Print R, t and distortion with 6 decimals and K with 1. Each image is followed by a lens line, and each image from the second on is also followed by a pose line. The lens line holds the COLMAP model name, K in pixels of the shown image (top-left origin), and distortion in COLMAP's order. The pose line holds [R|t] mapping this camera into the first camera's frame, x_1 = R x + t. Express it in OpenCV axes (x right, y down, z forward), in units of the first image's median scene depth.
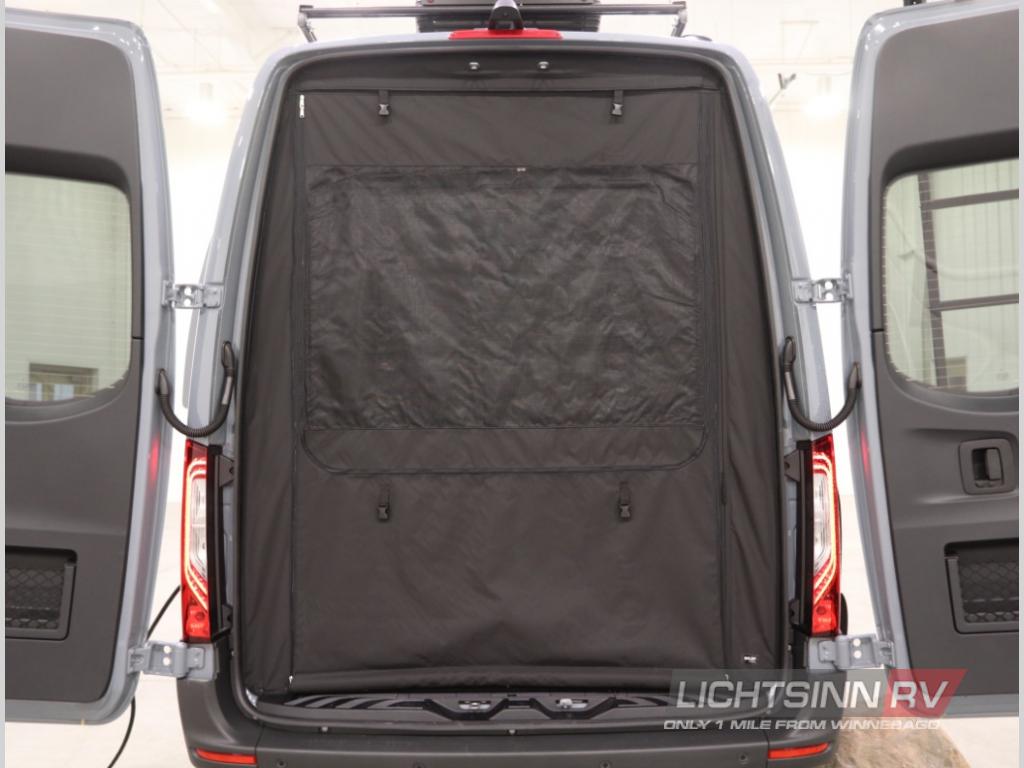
lens RADIAL K [[1180.0, 0, 512.0], [0, 1180.0, 384.0], [0, 0, 1]] dist [-0.353780, -0.004847]
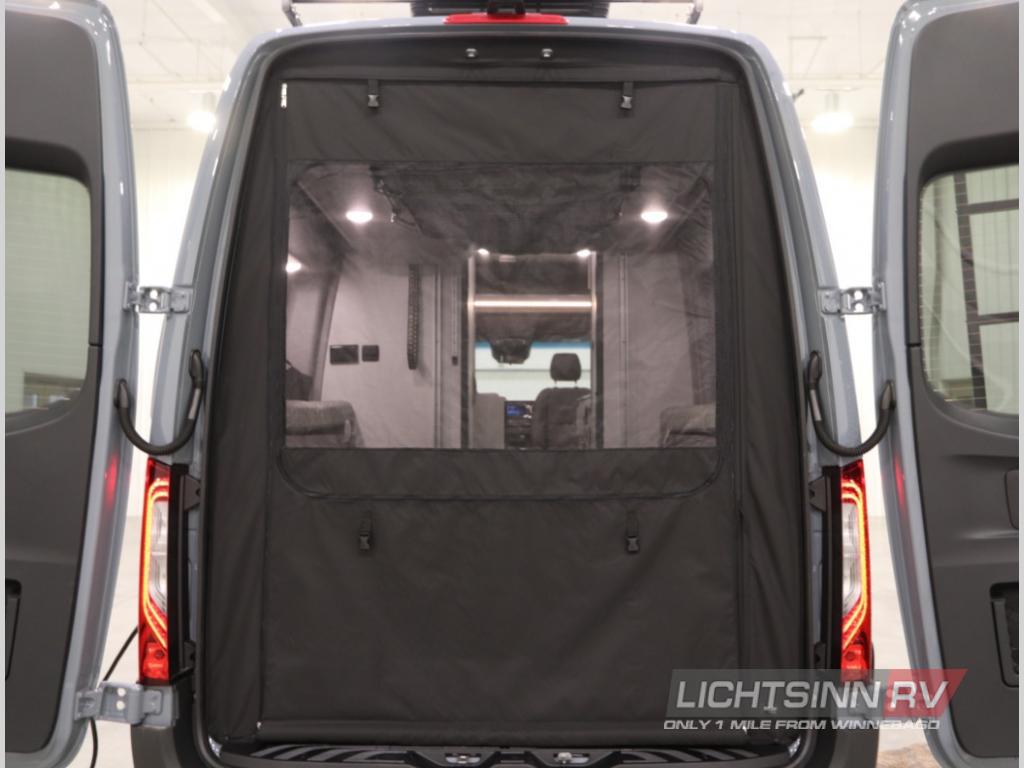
lens RADIAL K [[1180.0, 0, 512.0], [0, 1180.0, 384.0], [0, 0, 1]] dist [-0.353780, -0.004847]
pose [[0.999943, 0.010590, 0.001303, 0.001345], [-0.010575, 0.999882, -0.011171, -0.002812], [-0.001421, 0.011157, 0.999937, 0.101801]]
